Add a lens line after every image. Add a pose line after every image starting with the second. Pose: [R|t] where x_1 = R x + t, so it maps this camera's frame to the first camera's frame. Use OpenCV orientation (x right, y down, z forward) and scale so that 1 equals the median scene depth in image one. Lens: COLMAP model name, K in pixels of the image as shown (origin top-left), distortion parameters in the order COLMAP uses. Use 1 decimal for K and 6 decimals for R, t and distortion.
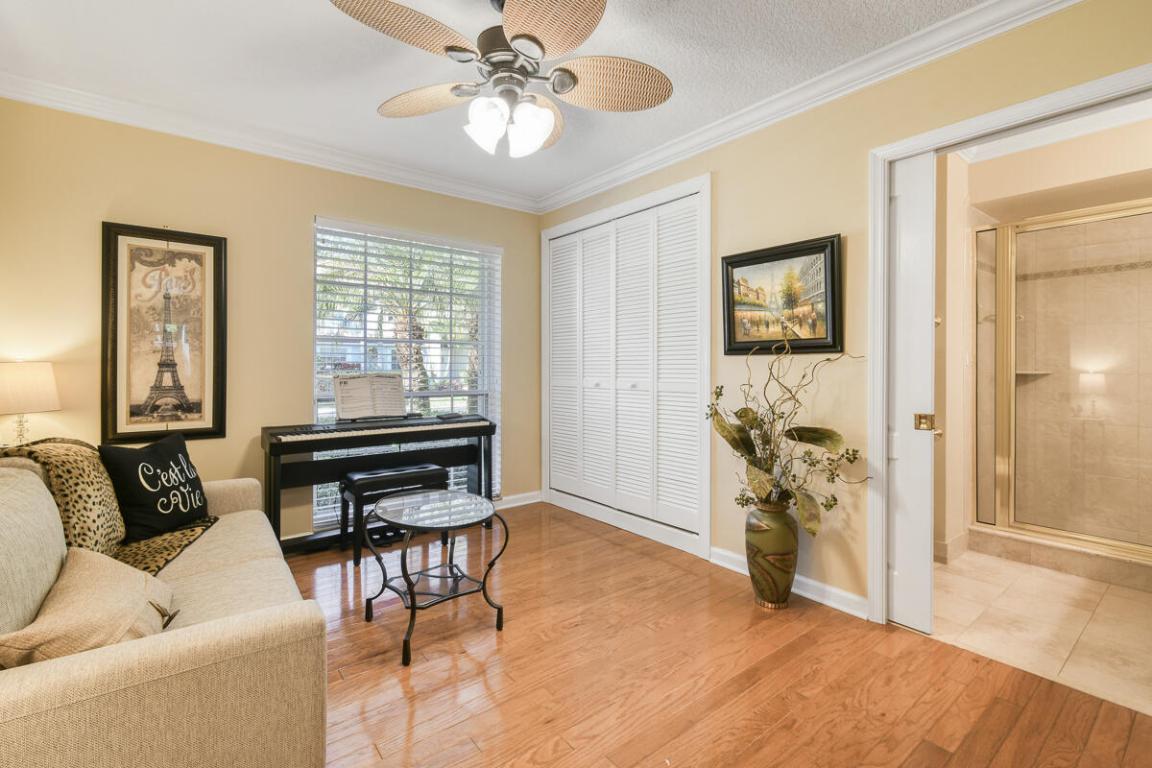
lens RADIAL K [[514.2, 0, 574.6], [0, 514.2, 376.3], [0, 0, 1]] dist [0.003595, 0.000000]
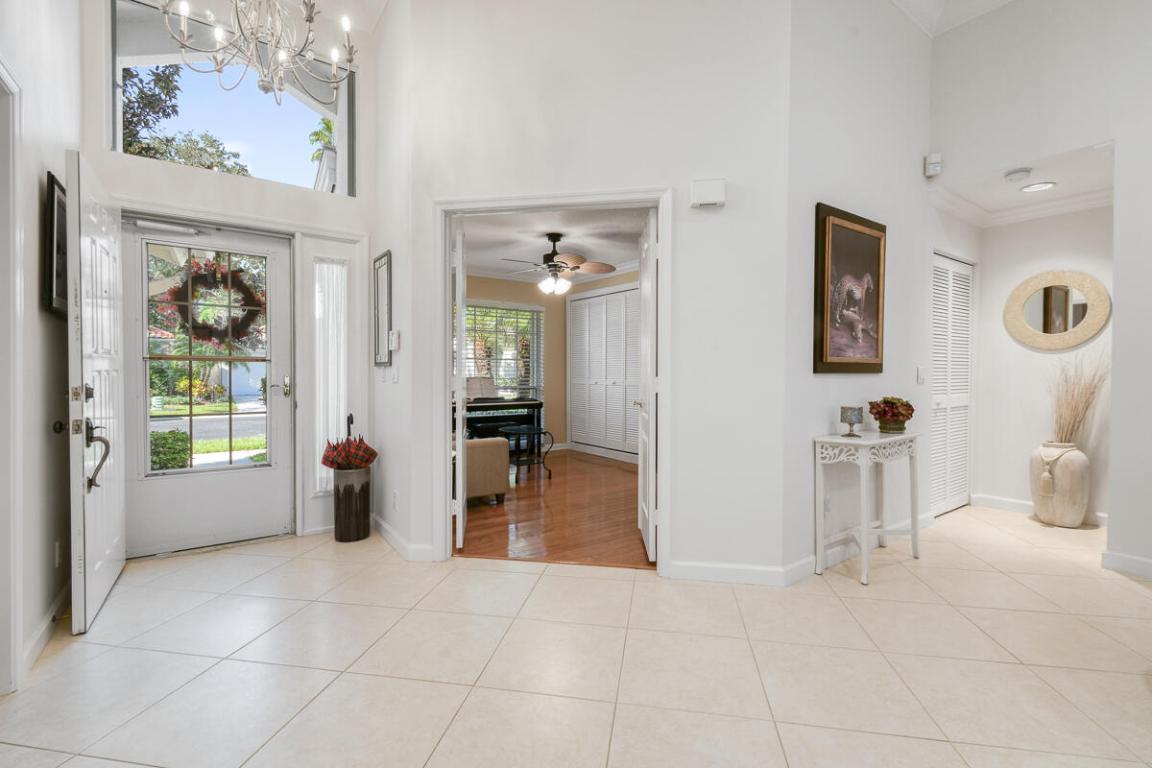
lens RADIAL K [[514.2, 0, 577.3], [0, 514.2, 382.1], [0, 0, 1]] dist [0.003595, 0.000000]
pose [[0.999175, -0.000010, -0.040620, 0.054627], [0.000346, 0.999966, 0.008282, -0.000498], [0.040618, -0.008289, 0.999140, -0.906796]]
